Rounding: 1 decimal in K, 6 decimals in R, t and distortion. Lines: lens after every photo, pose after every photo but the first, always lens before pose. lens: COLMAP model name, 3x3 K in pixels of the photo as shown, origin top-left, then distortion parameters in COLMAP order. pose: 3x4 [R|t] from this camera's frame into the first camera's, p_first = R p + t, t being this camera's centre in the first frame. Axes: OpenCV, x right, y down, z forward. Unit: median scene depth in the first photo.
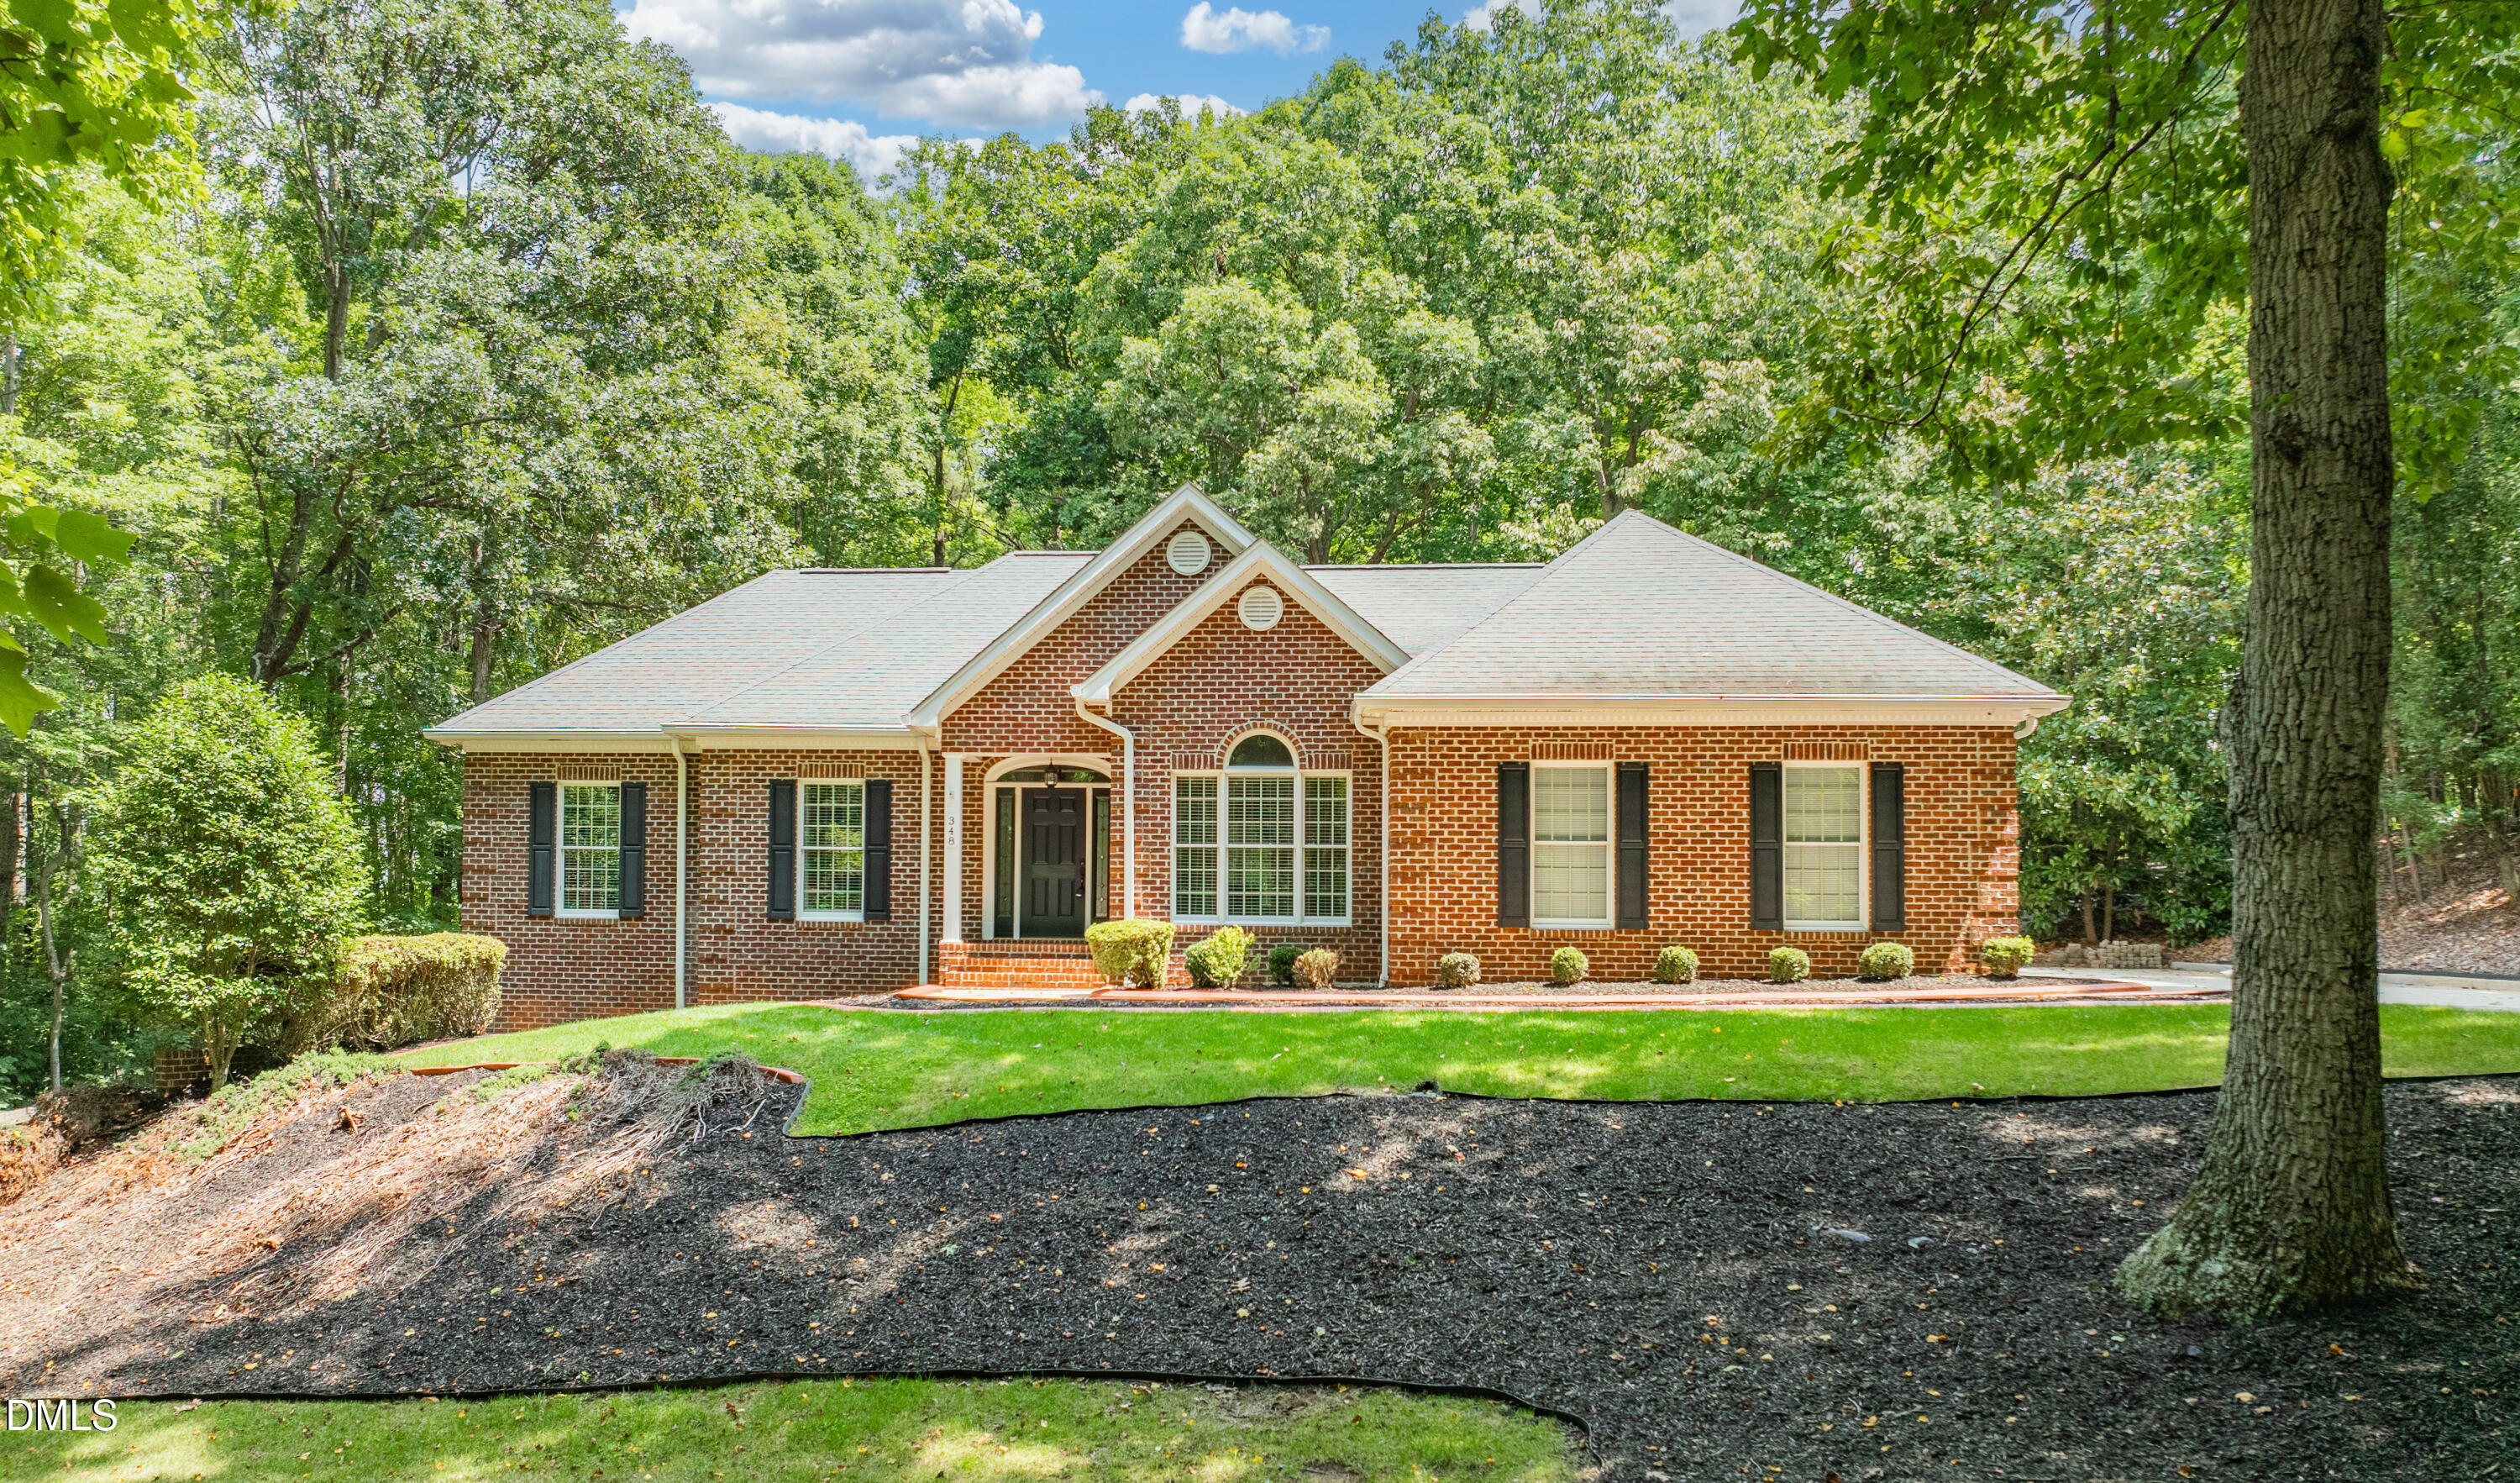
lens RADIAL K [[2012.4, 0, 1039.9], [0, 2012.4, 851.4], [0, 0, 1]] dist [-0.026364, -0.007017]
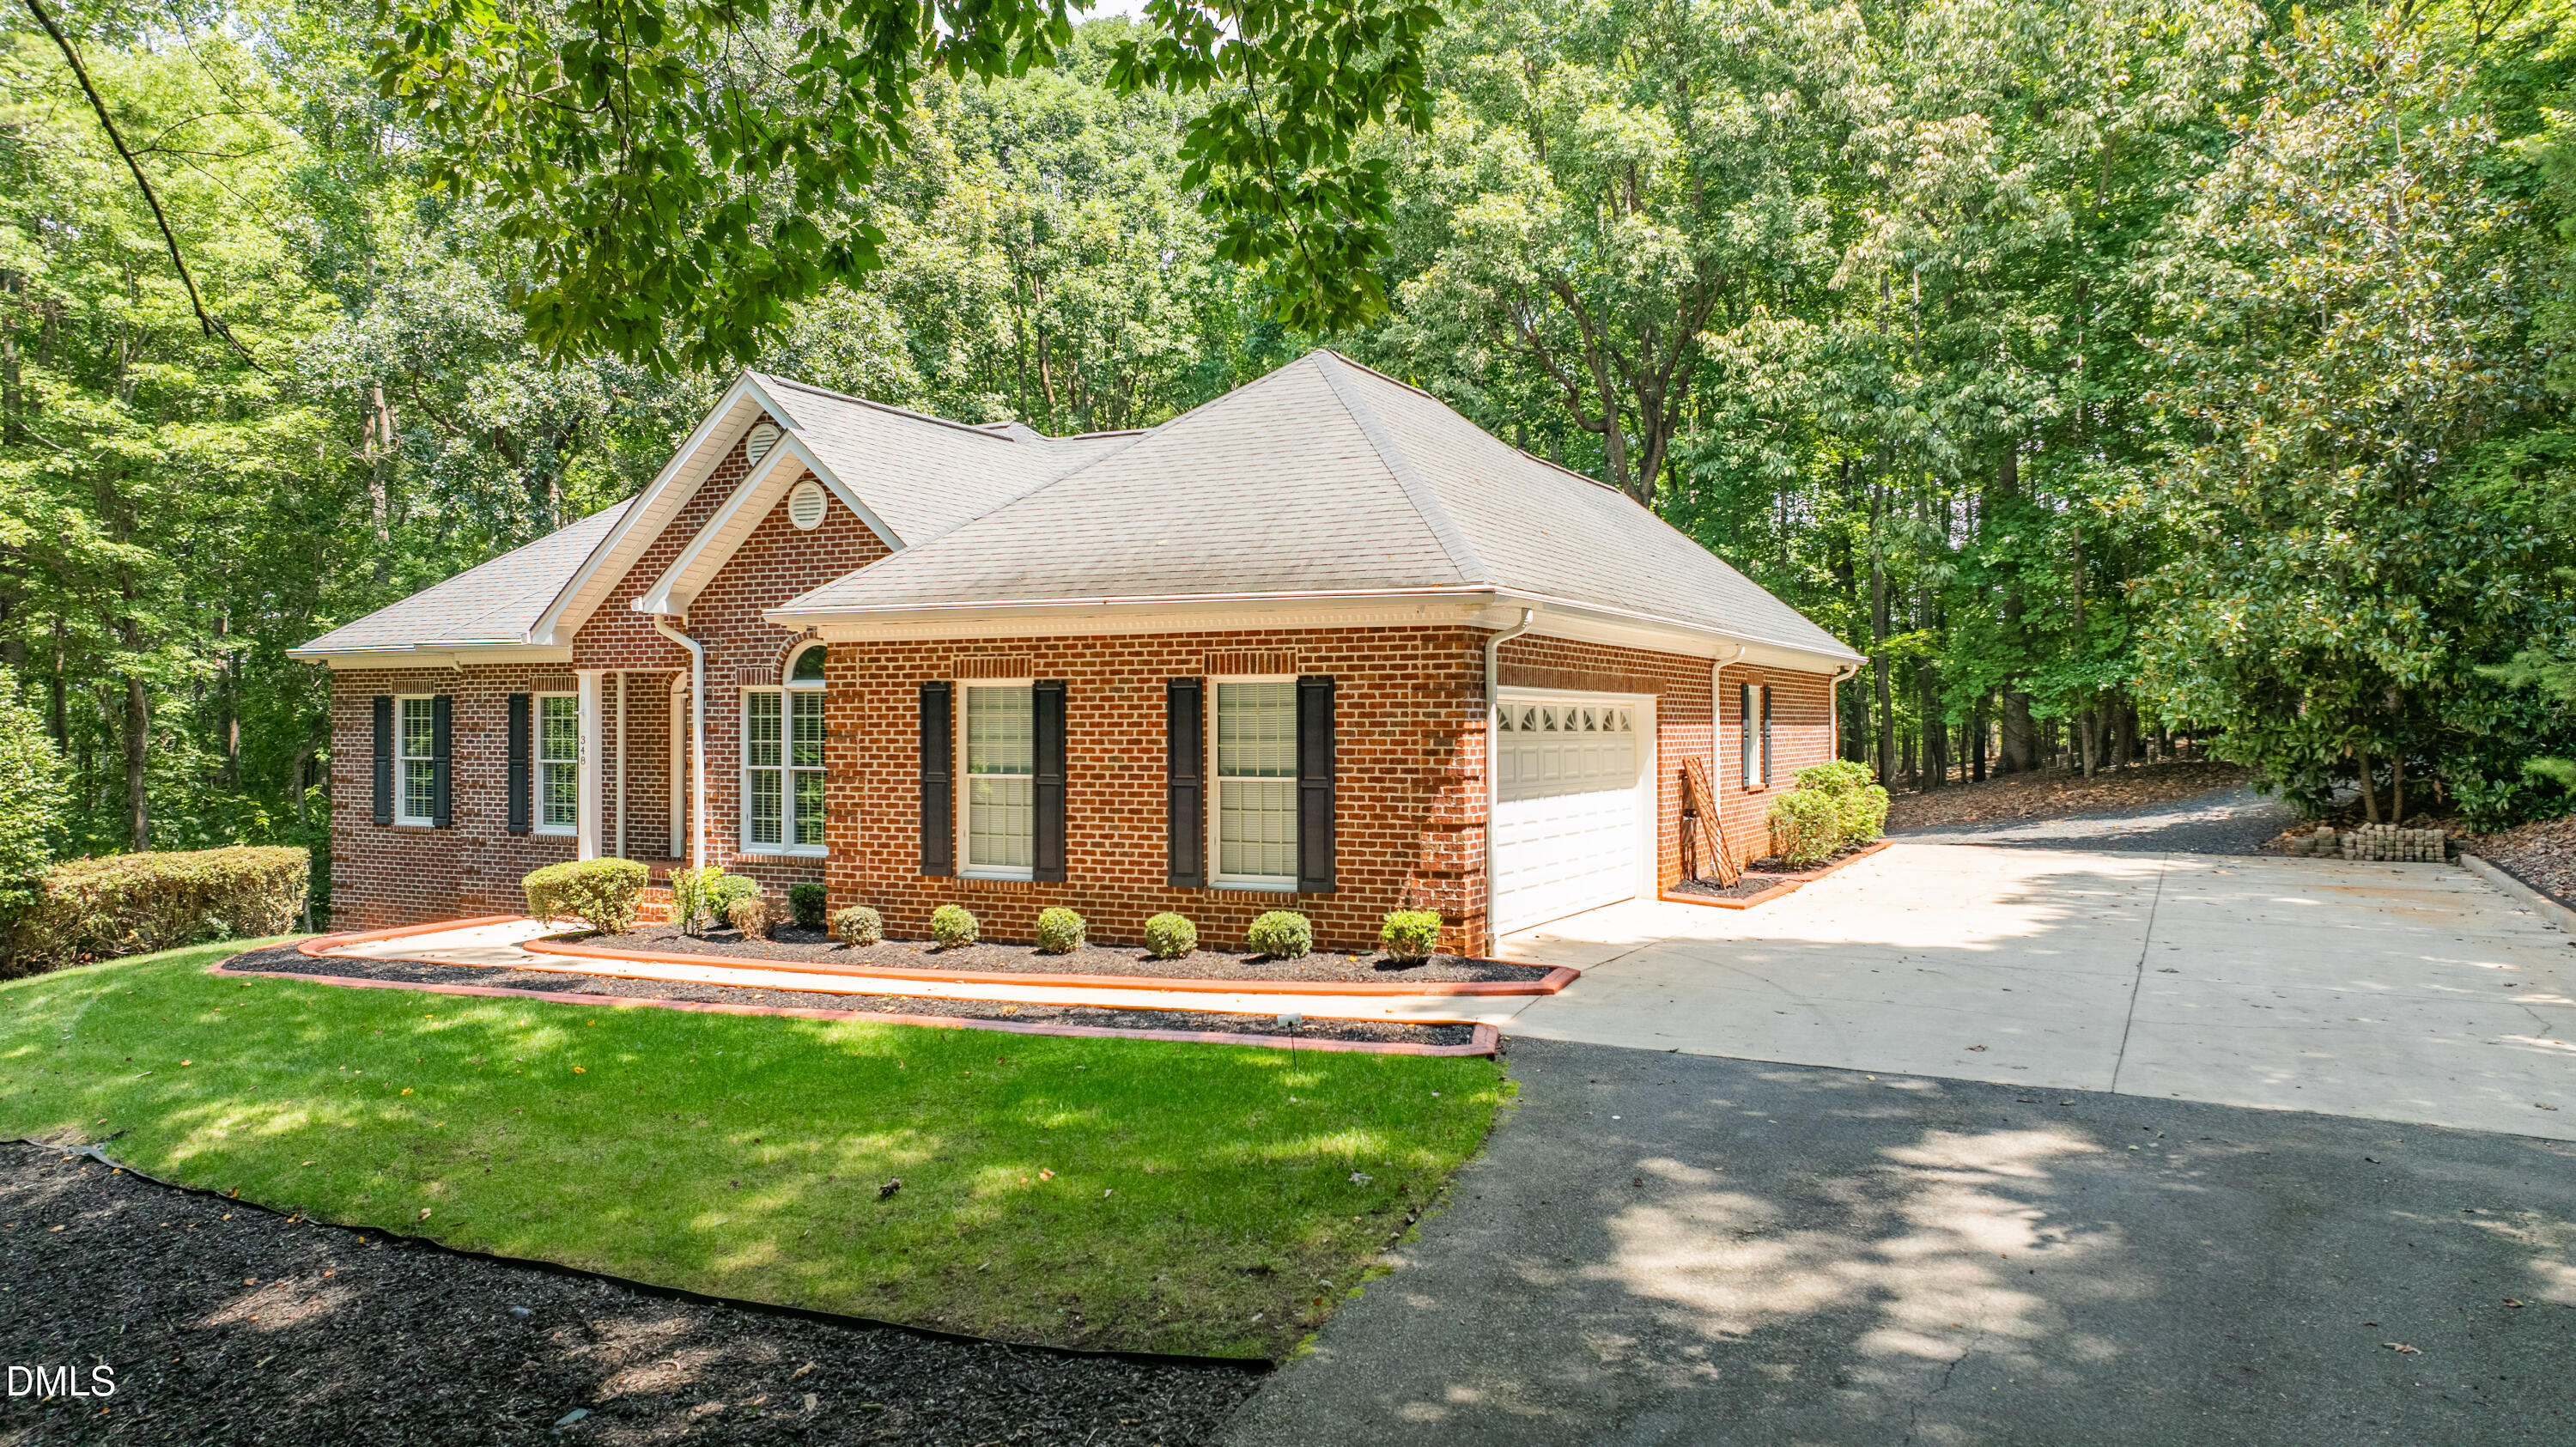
lens RADIAL K [[1868.9, 0, 1273.8], [0, 1868.9, 692.1], [0, 0, 1]] dist [-0.032336, 0.033533]
pose [[0.934649, -0.019267, -0.355050, 0.599631], [0.027965, 0.999421, 0.019380, -0.047404], [0.354471, -0.028043, 0.934647, 0.285460]]
